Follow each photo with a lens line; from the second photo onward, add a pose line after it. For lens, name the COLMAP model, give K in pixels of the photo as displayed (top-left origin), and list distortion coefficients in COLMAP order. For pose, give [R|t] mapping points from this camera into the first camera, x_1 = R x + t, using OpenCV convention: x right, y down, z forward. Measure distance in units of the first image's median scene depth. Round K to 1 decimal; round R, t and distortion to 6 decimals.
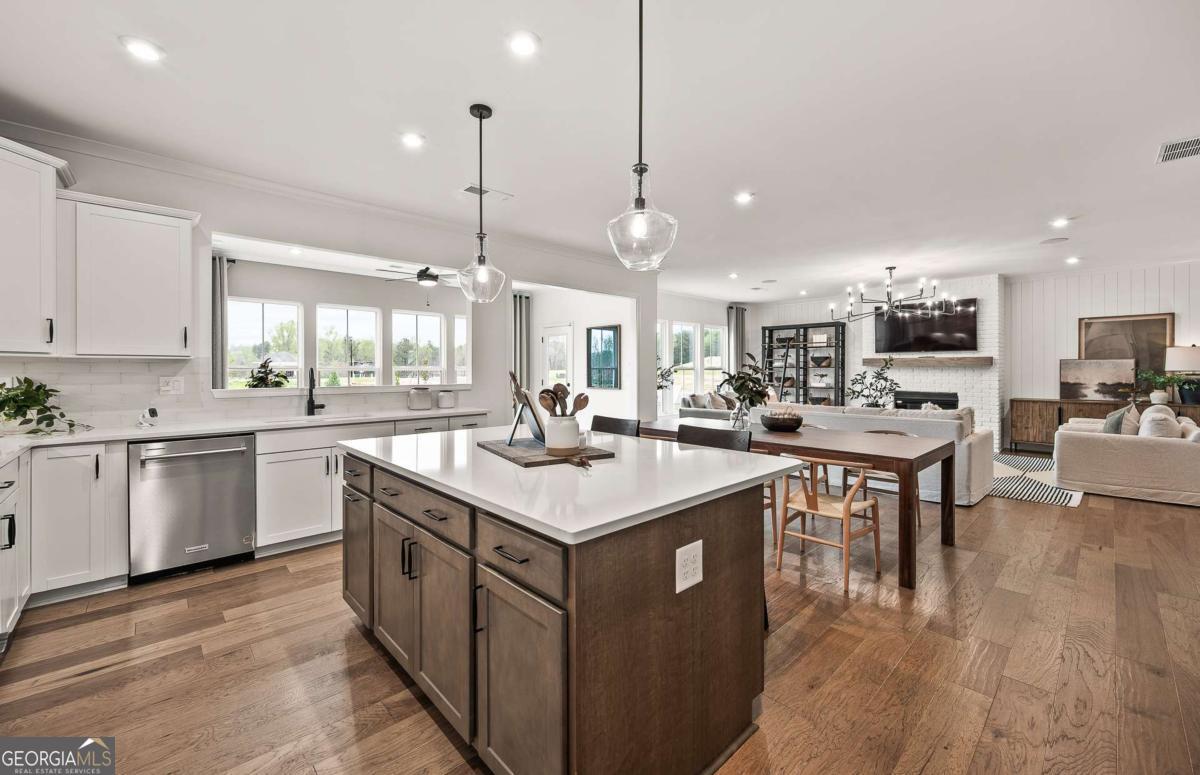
lens RADIAL K [[479.5, 0, 590.9], [0, 479.5, 375.1], [0, 0, 1]] dist [0.002672, -0.001043]
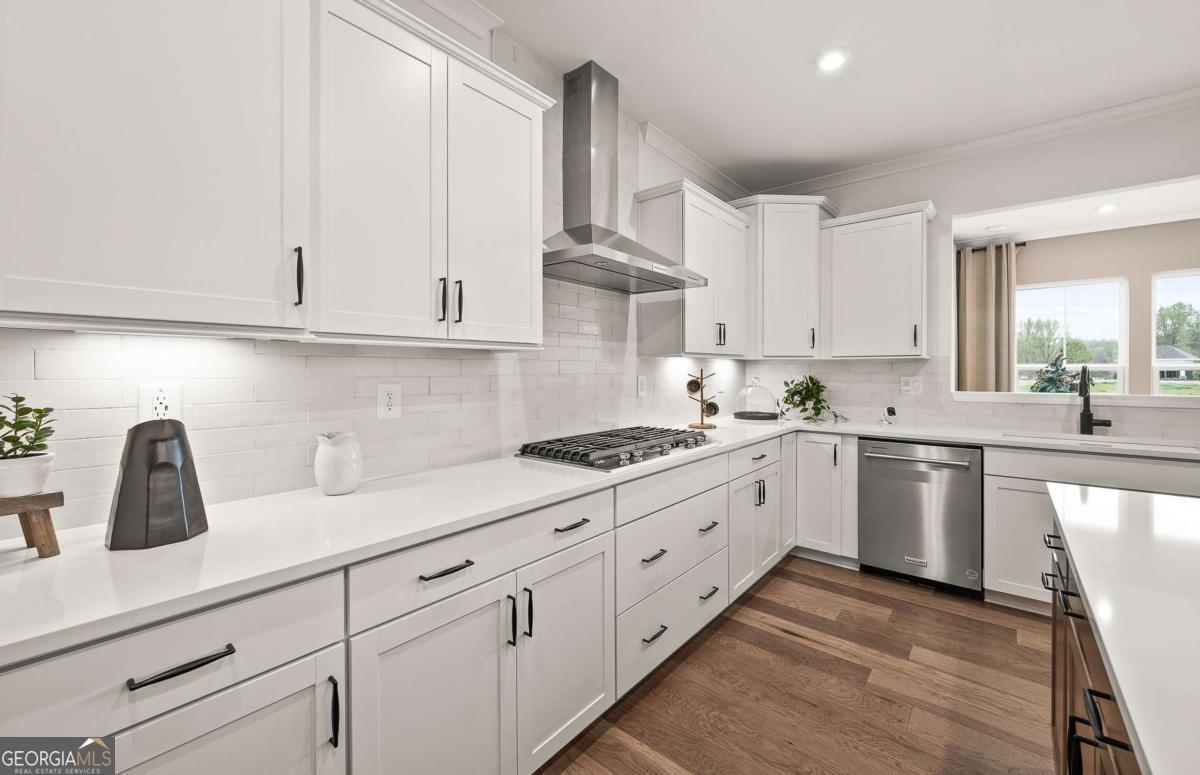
lens RADIAL K [[479.5, 0, 603.3], [0, 479.5, 372.1], [0, 0, 1]] dist [0.002672, -0.001043]
pose [[0.136974, 0.004701, -0.990563, 0.009140], [-0.009745, 0.999947, 0.003398, -0.001667], [0.990527, 0.009187, 0.137013, 0.129137]]
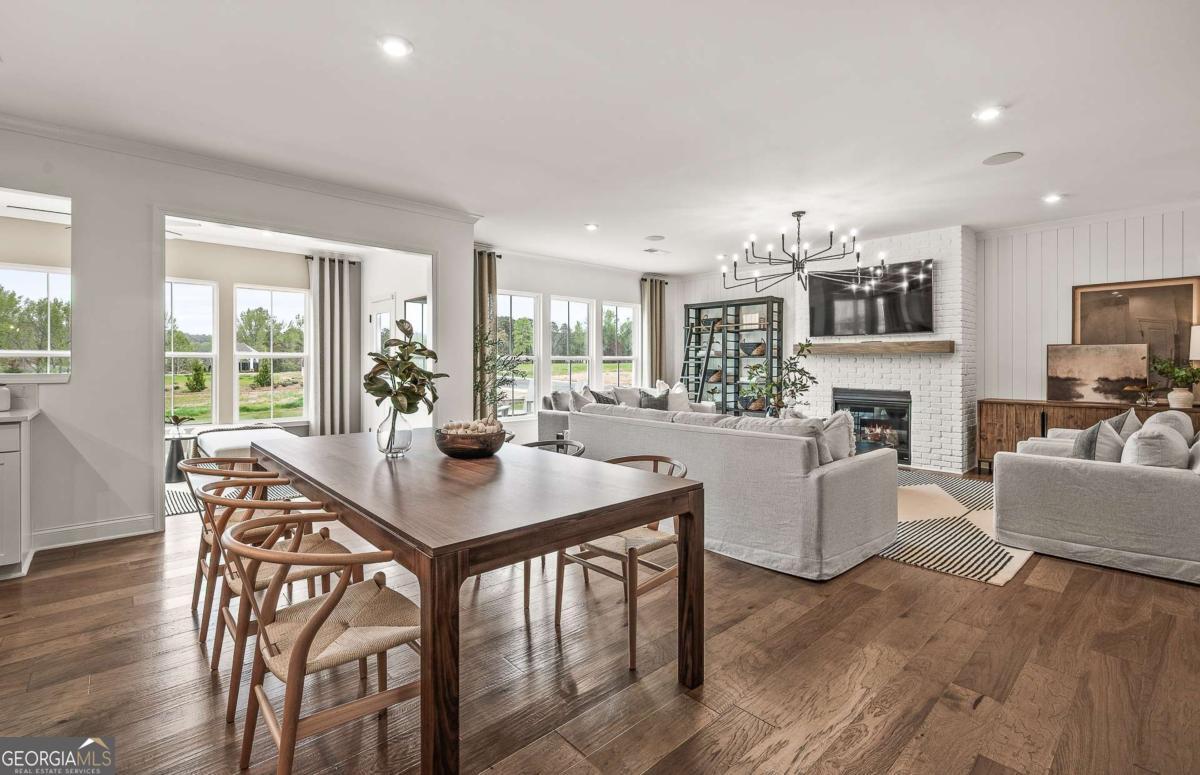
lens RADIAL K [[529.3, 0, 587.7], [0, 529.3, 370.3], [0, 0, 1]] dist [-0.002392, 0.000746]
pose [[0.999868, 0.003221, -0.015951, 0.367294], [-0.003184, 0.999992, 0.002370, 0.006881], [0.015959, -0.002319, 0.999870, 0.244903]]
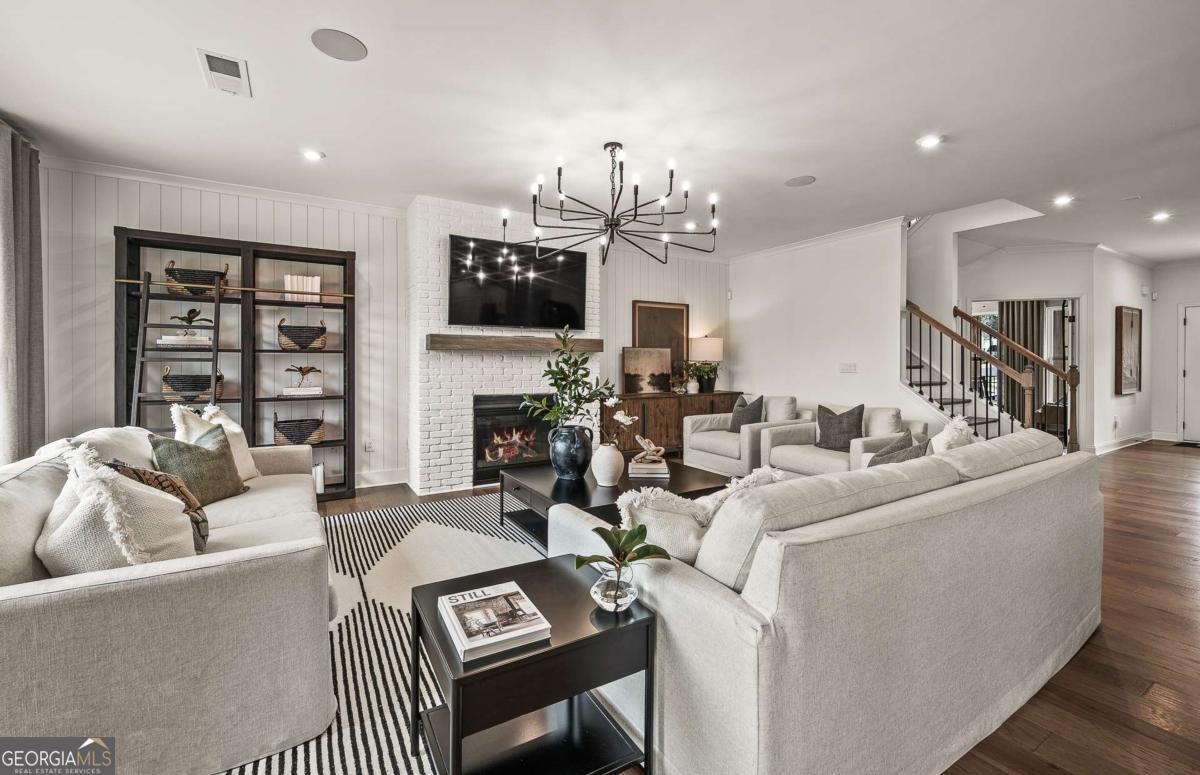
lens RADIAL K [[503.5, 0, 608.1], [0, 503.5, 363.6], [0, 0, 1]] dist [-0.000582, -0.000650]
pose [[0.201488, 0.001842, 0.979489, 0.140547], [0.010391, 0.999938, -0.004018, -0.000177], [-0.979436, 0.010987, 0.201457, 1.017111]]
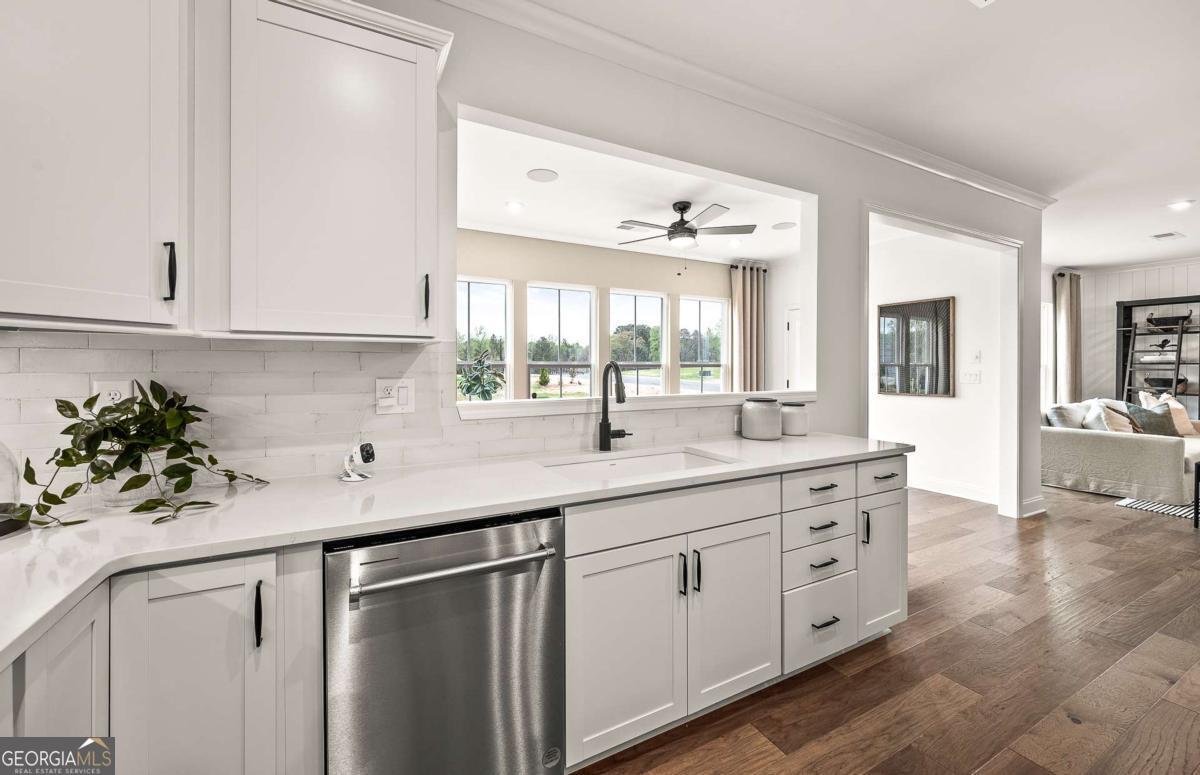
lens RADIAL K [[479.5, 0, 592.3], [0, 479.5, 371.3], [0, 0, 1]] dist [0.002672, -0.001043]
pose [[0.965880, 0.003033, -0.258972, -0.289545], [-0.003502, 0.999993, -0.001347, -0.002831], [0.258966, 0.002208, 0.965884, 0.301284]]
